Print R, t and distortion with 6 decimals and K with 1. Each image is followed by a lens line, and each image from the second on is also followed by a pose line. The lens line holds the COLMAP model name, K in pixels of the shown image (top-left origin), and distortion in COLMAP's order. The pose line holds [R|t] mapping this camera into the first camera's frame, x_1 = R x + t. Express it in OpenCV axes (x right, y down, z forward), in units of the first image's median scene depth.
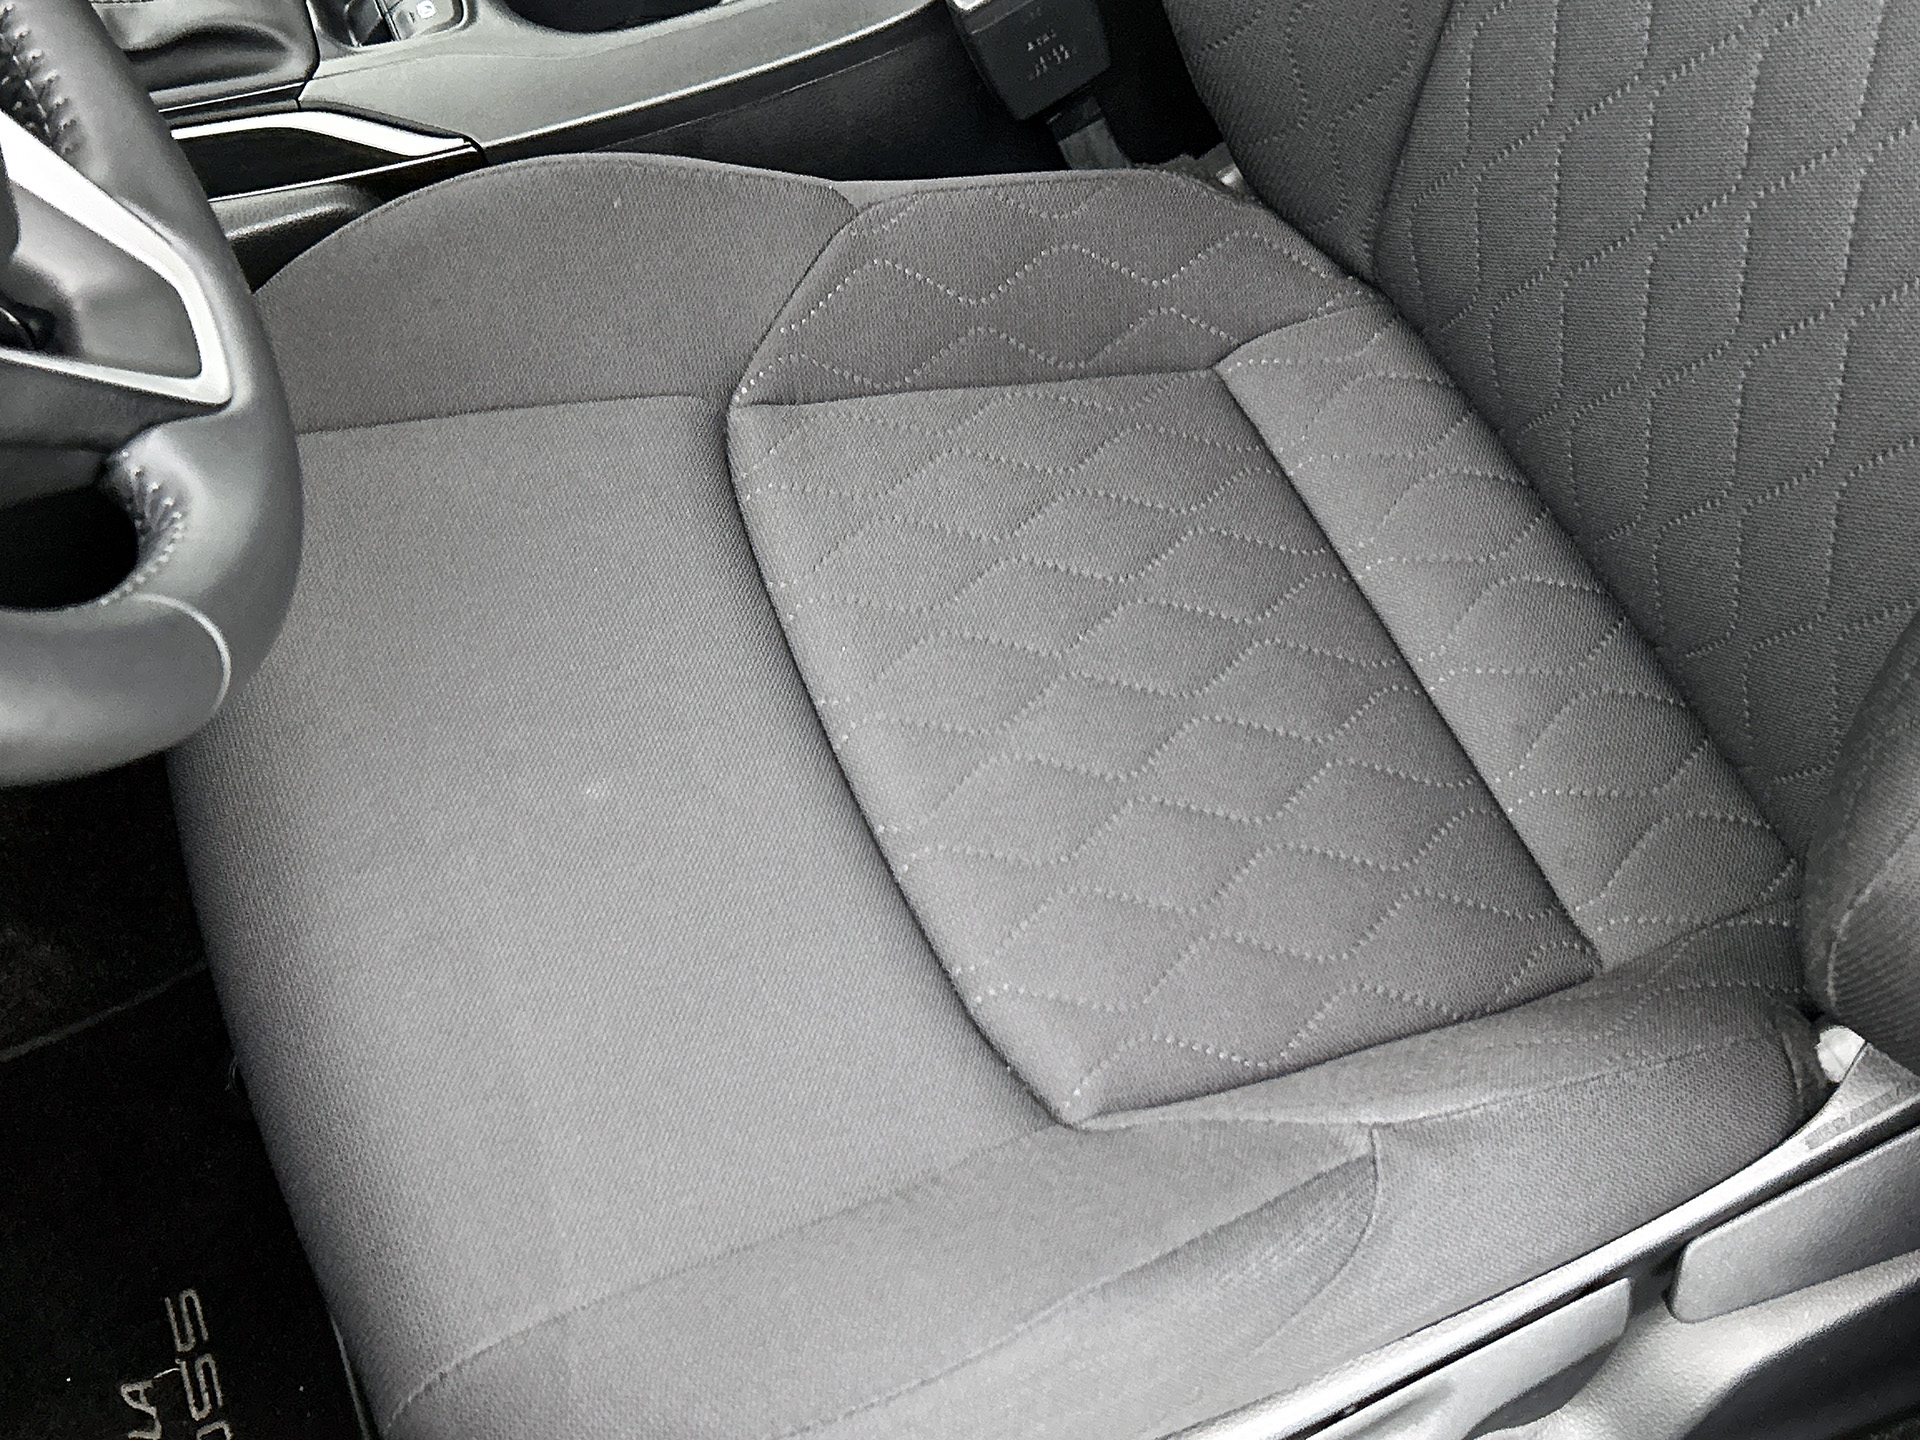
lens RADIAL K [[2552.3, 0, 960.0], [0, 2552.3, 720.0], [0, 0, 1]] dist [0.284071, -1.063098]
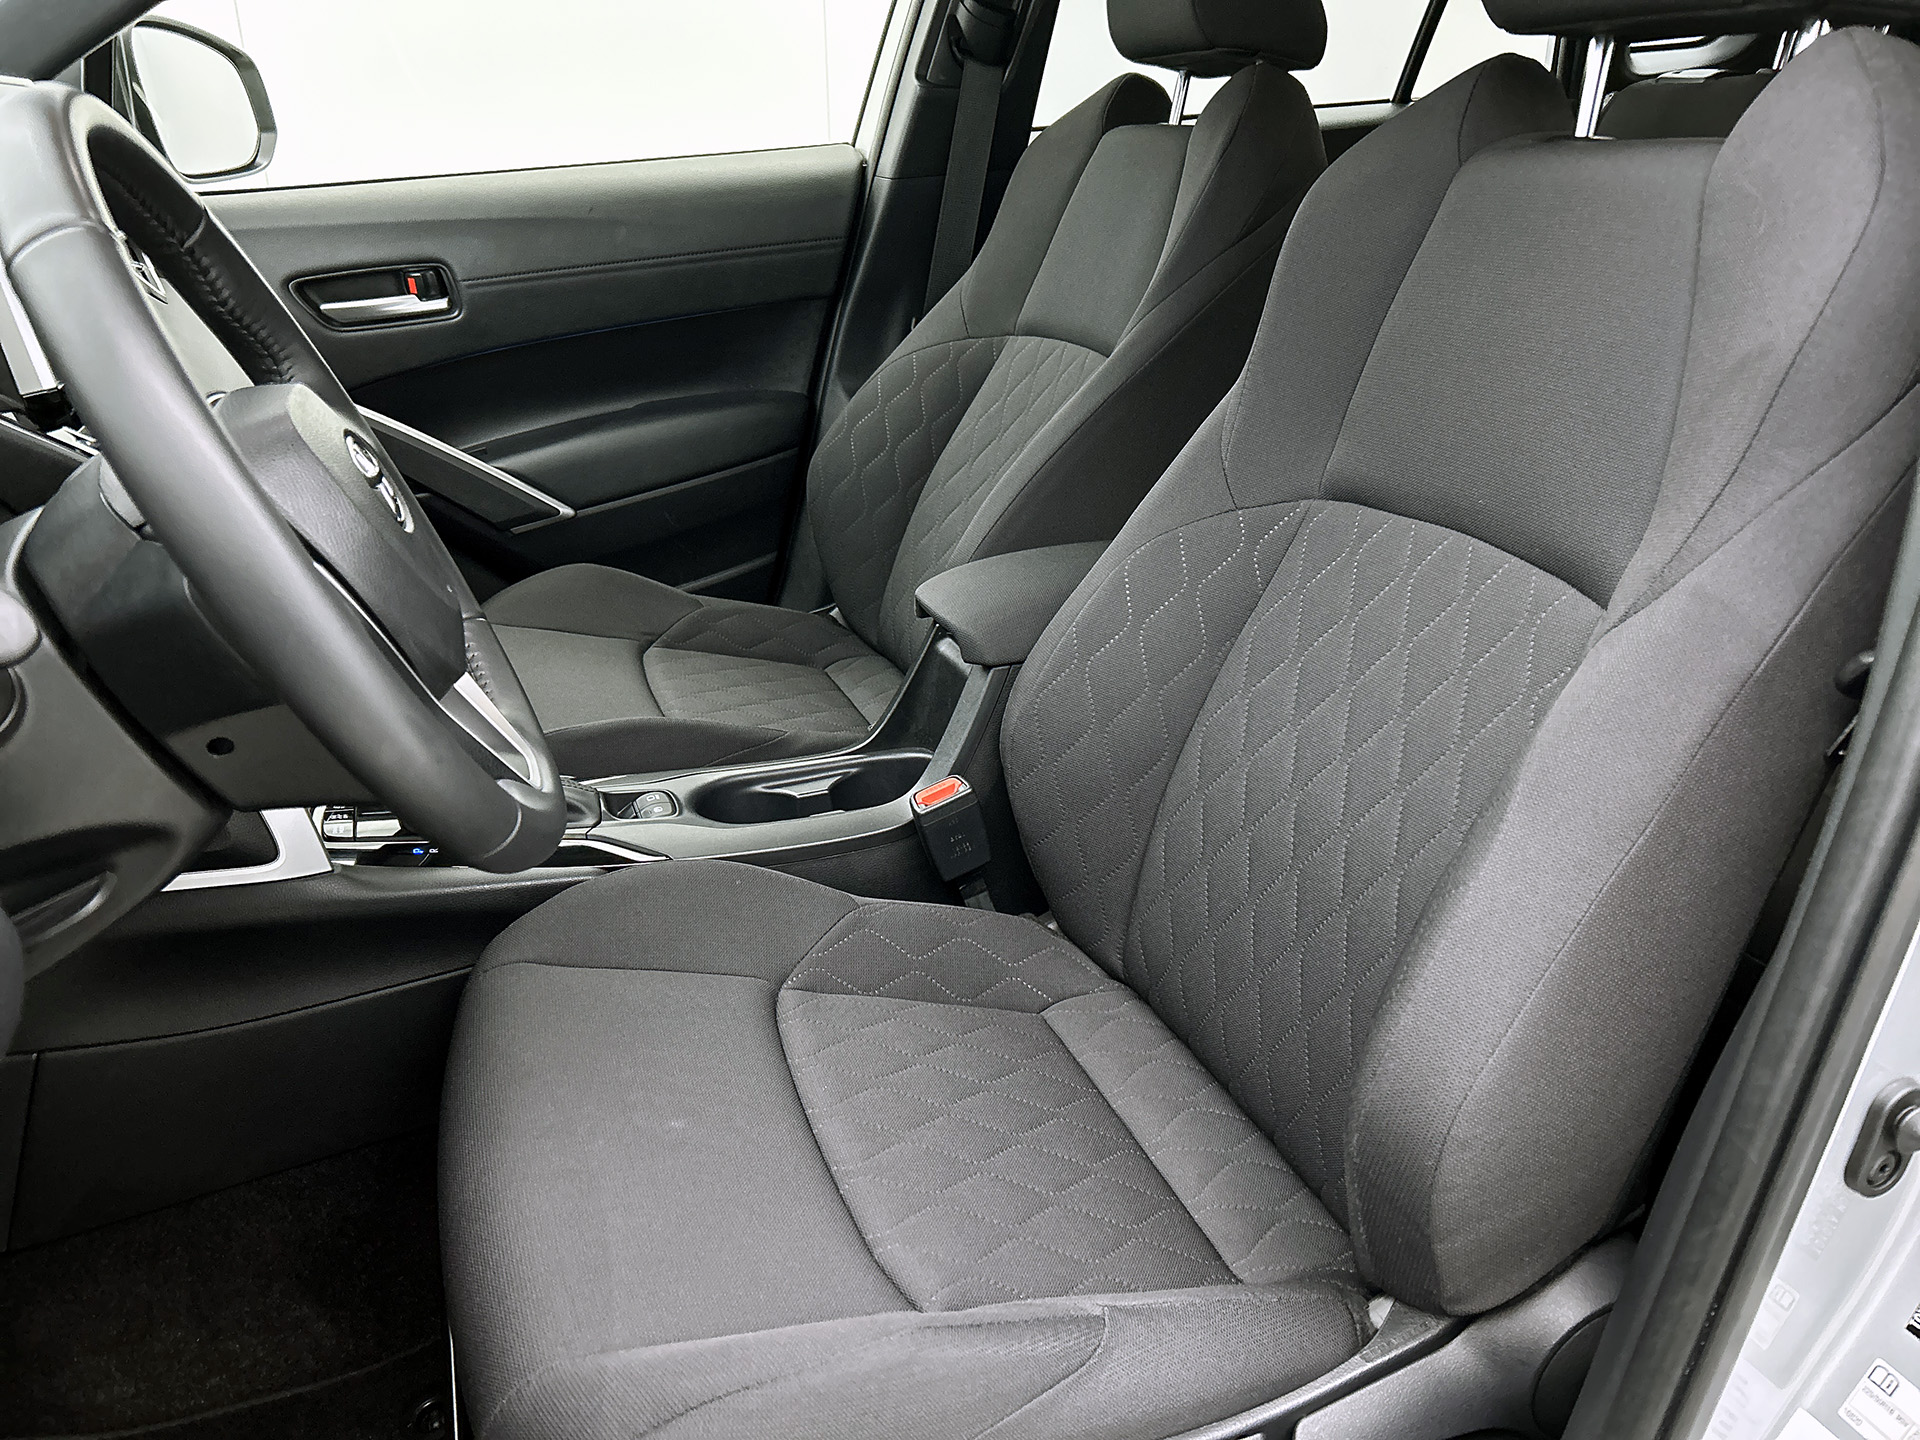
lens RADIAL K [[1445.3, 0, 960.0], [0, 1445.3, 720.0], [0, 0, 1]] dist [0.129833, -0.158424]
pose [[0.997605, 0.068917, -0.005937, 0.034725], [-0.061483, 0.844110, -0.532633, 0.273875], [-0.031696, 0.531722, 0.846325, -0.012620]]
